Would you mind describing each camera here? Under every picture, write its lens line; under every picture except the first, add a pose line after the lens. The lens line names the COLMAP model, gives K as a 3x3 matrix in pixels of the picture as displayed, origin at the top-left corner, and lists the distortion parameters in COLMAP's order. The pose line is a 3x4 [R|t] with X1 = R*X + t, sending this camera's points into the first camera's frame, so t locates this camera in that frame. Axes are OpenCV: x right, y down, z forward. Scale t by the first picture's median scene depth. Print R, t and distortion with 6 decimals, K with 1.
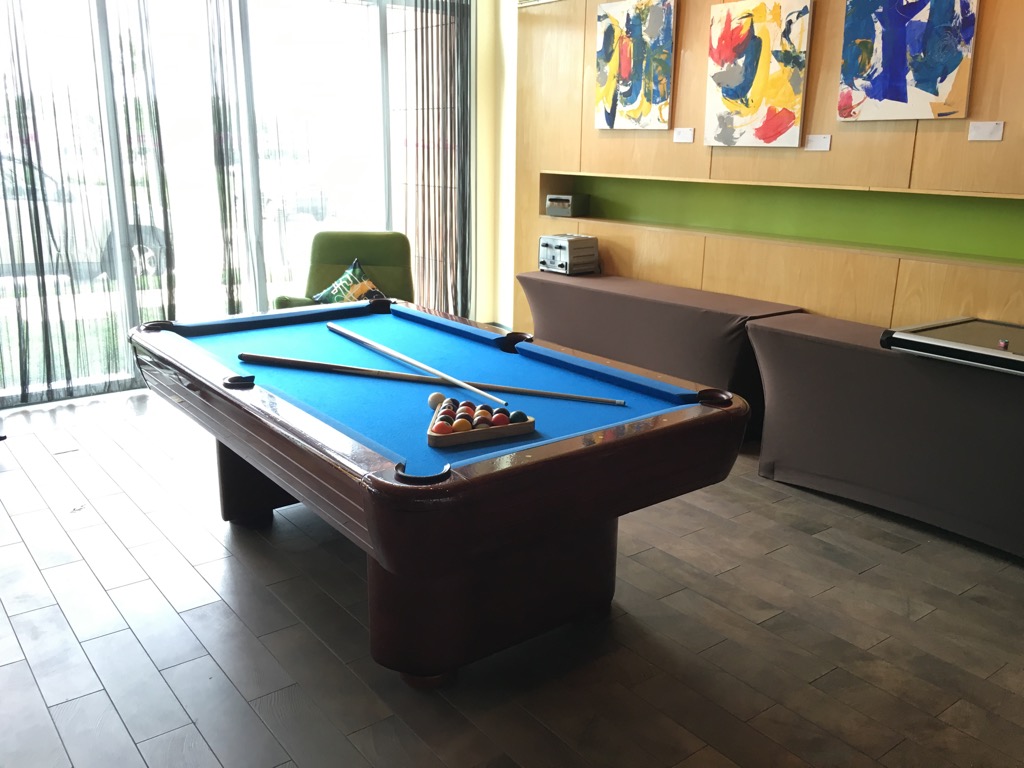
lens RADIAL K [[880.1, 0, 512.0], [0, 880.1, 384.0], [0, 0, 1]] dist [0.004879, -0.082535]
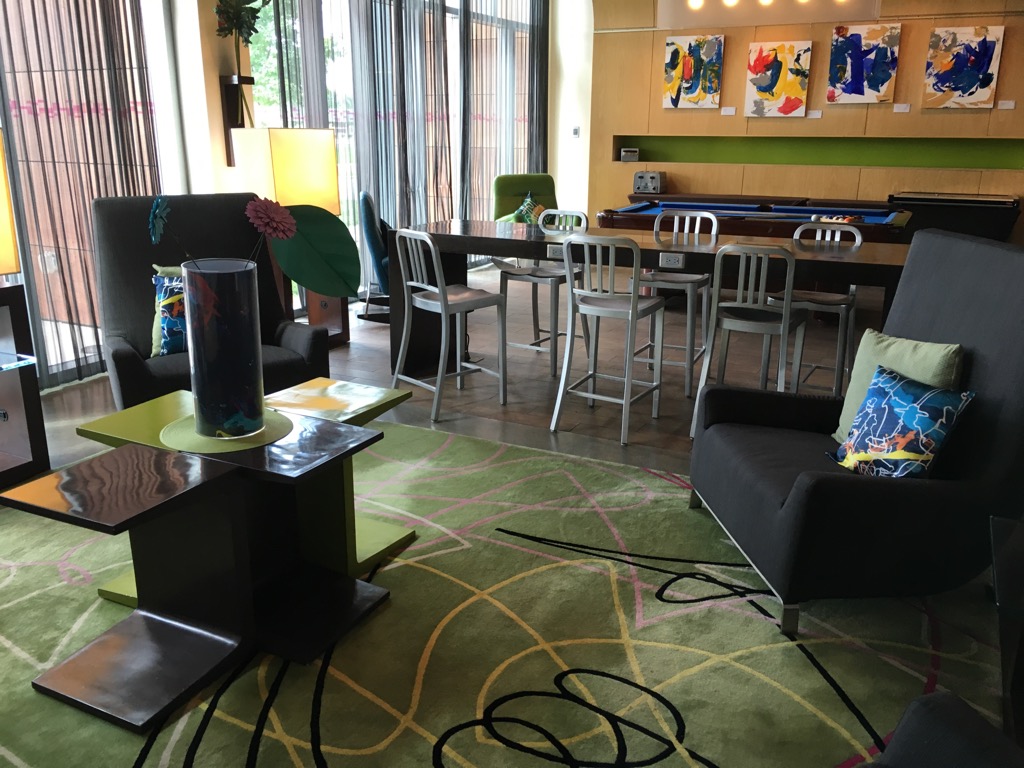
lens RADIAL K [[880.1, 0, 512.0], [0, 880.1, 384.0], [0, 0, 1]] dist [0.004879, -0.082535]
pose [[0.904501, -0.134420, 0.404733, -1.112320], [0.124511, 0.990915, 0.050843, 0.144104], [-0.407891, 0.004406, 0.913020, -0.532971]]
